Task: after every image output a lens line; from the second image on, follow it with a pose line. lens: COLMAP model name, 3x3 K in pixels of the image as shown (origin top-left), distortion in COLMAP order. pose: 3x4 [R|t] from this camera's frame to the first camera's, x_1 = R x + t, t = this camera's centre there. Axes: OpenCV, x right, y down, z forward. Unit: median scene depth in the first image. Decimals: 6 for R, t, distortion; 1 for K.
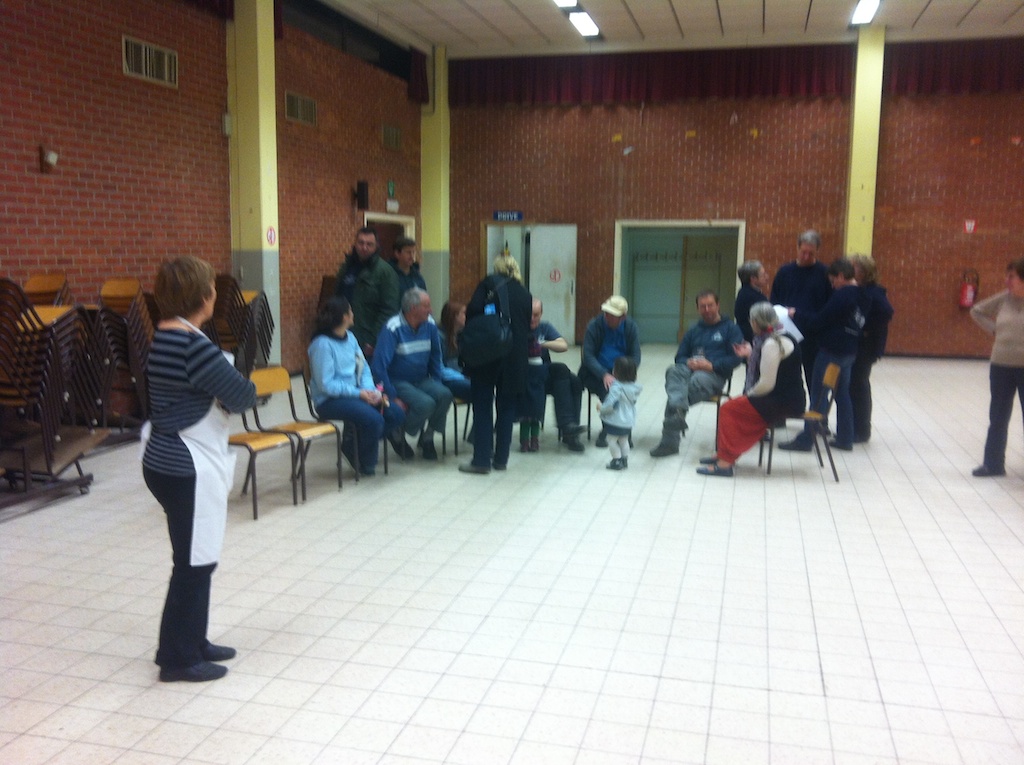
lens RADIAL K [[958.0, 0, 516.8], [0, 958.0, 382.5], [0, 0, 1]] dist [0.070034, -0.166413]
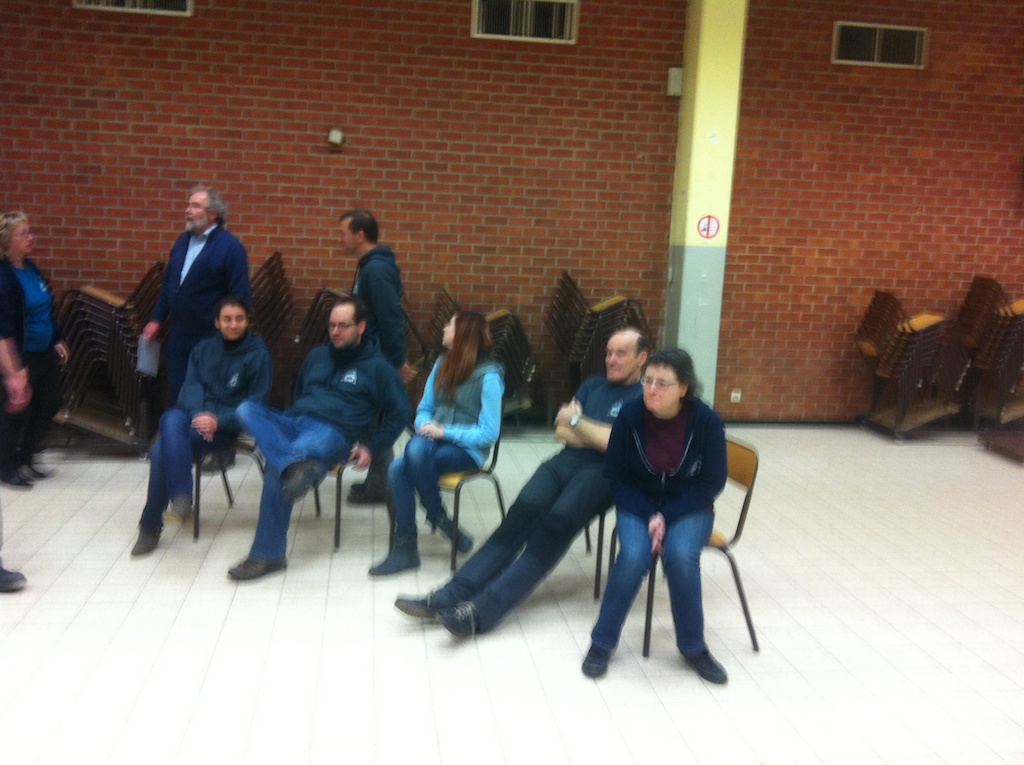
lens RADIAL K [[958.0, 0, 516.8], [0, 958.0, 382.5], [0, 0, 1]] dist [0.070034, -0.166413]
pose [[0.350171, 0.138378, -0.926408, 0.478123], [-0.168471, 0.982203, 0.083032, -0.089991], [0.921411, 0.126998, 0.367252, 0.762241]]
